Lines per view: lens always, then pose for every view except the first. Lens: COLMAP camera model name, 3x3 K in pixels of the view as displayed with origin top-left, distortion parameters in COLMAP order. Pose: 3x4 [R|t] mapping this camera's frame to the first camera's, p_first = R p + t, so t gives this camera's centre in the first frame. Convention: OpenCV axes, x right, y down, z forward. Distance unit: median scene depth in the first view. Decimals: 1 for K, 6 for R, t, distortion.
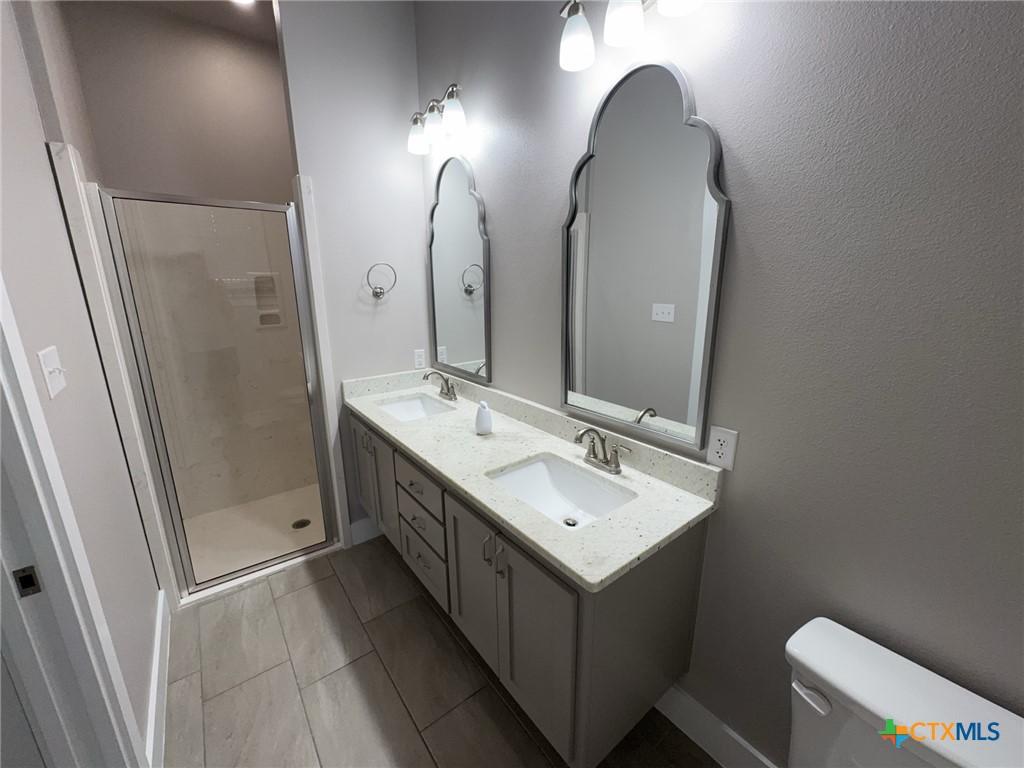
lens RADIAL K [[409.0, 0, 512.0], [0, 409.0, 384.0], [0, 0, 1]] dist [-0.003932, -0.000130]
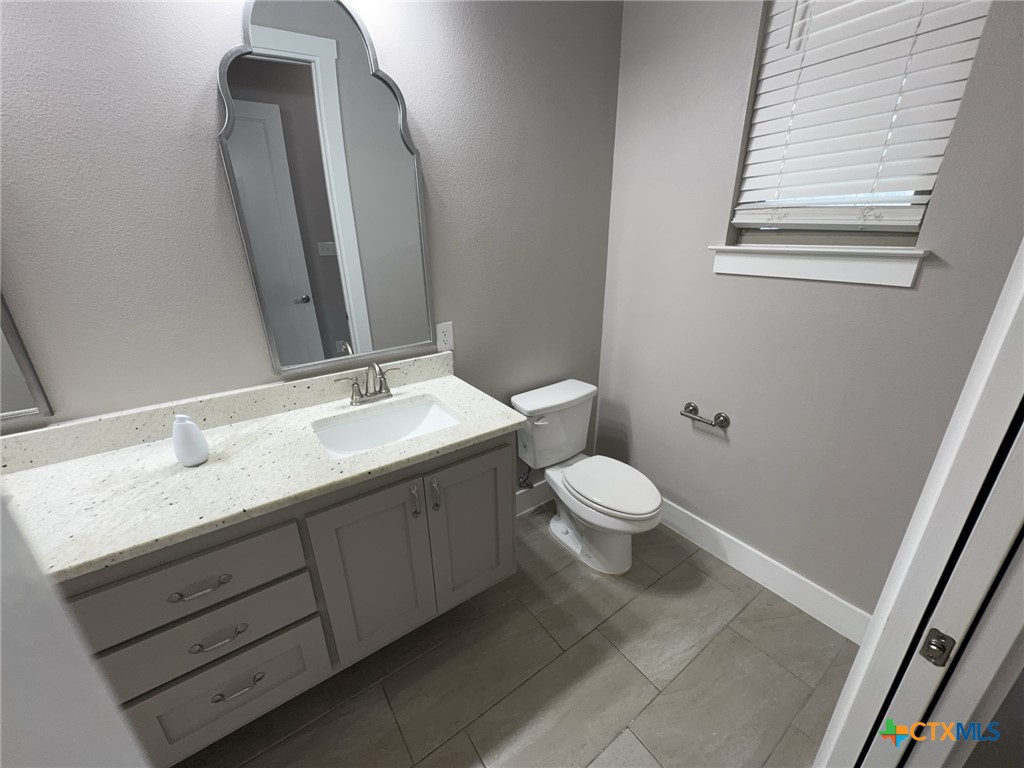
lens RADIAL K [[409.0, 0, 512.0], [0, 409.0, 384.0], [0, 0, 1]] dist [-0.003932, -0.000130]
pose [[0.043895, -0.345316, 0.937459, -0.761421], [0.261339, 0.909658, 0.322839, -0.082967], [-0.964249, 0.230823, 0.130174, 0.533747]]
